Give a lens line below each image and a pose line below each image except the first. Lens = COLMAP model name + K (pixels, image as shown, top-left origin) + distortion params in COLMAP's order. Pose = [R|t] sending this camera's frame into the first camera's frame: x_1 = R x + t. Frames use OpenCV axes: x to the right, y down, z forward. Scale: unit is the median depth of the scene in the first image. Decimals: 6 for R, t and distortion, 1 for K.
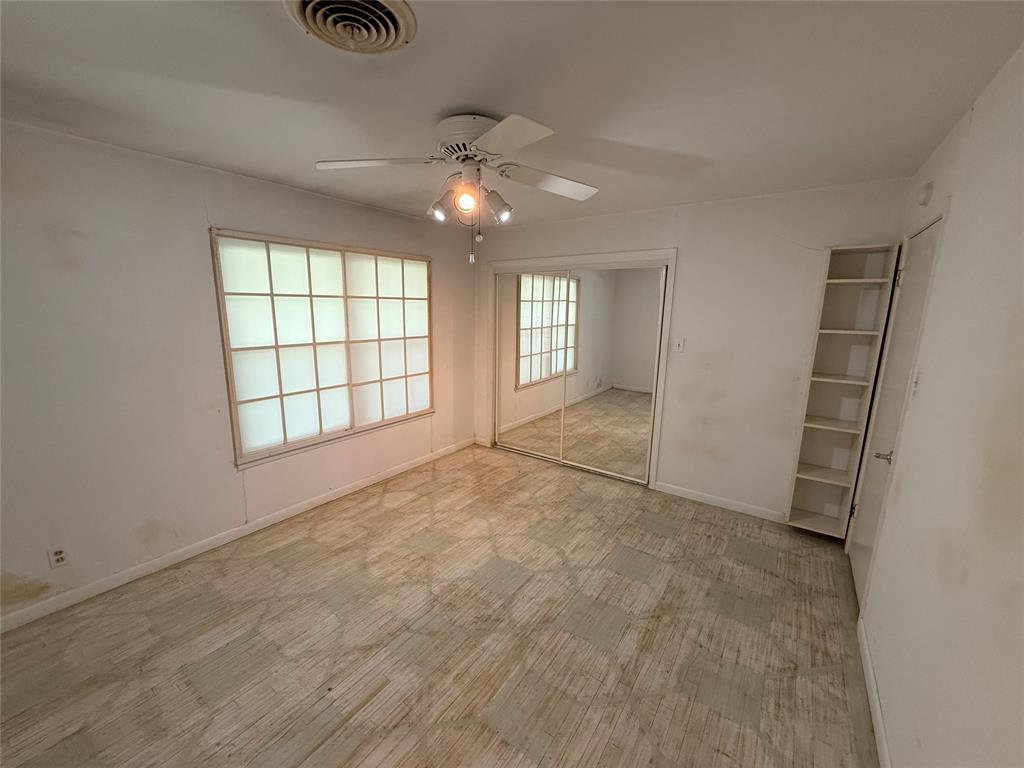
lens RADIAL K [[407.3, 0, 508.7], [0, 407.3, 383.2], [0, 0, 1]] dist [0.001053, -0.000447]
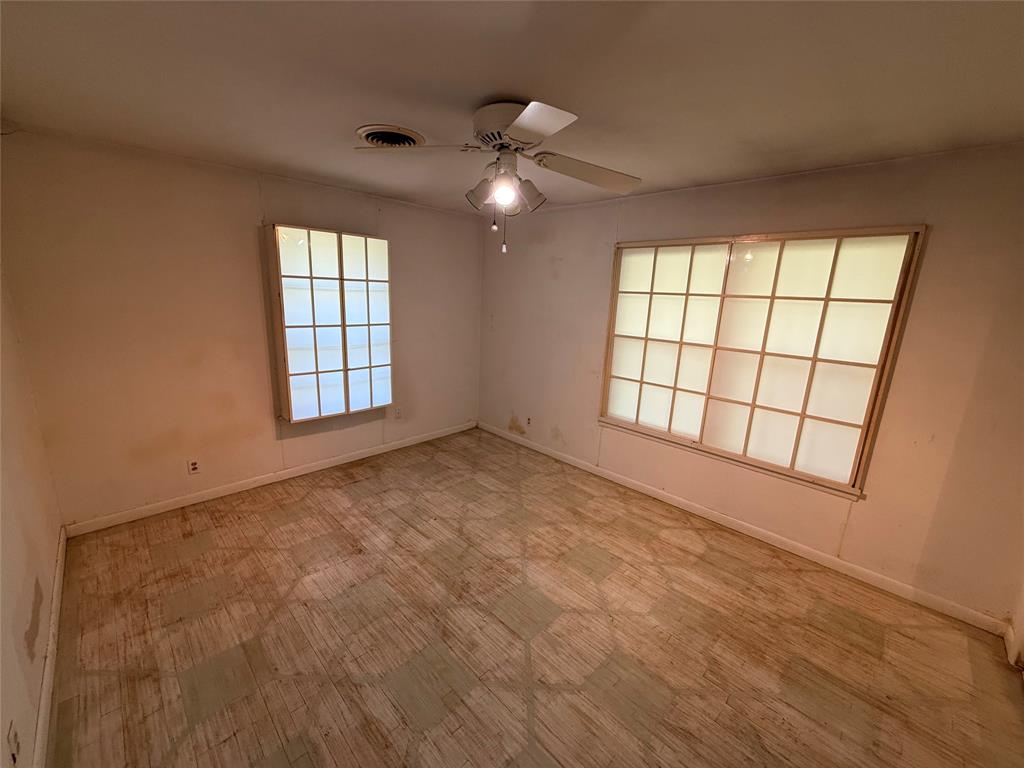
lens RADIAL K [[407.3, 0, 508.7], [0, 407.3, 383.2], [0, 0, 1]] dist [0.001053, -0.000447]
pose [[-0.165874, 0.196781, -0.966314, 0.628968], [-0.226149, 0.946184, 0.231502, -0.151830], [0.959866, 0.256931, -0.112445, 0.806802]]
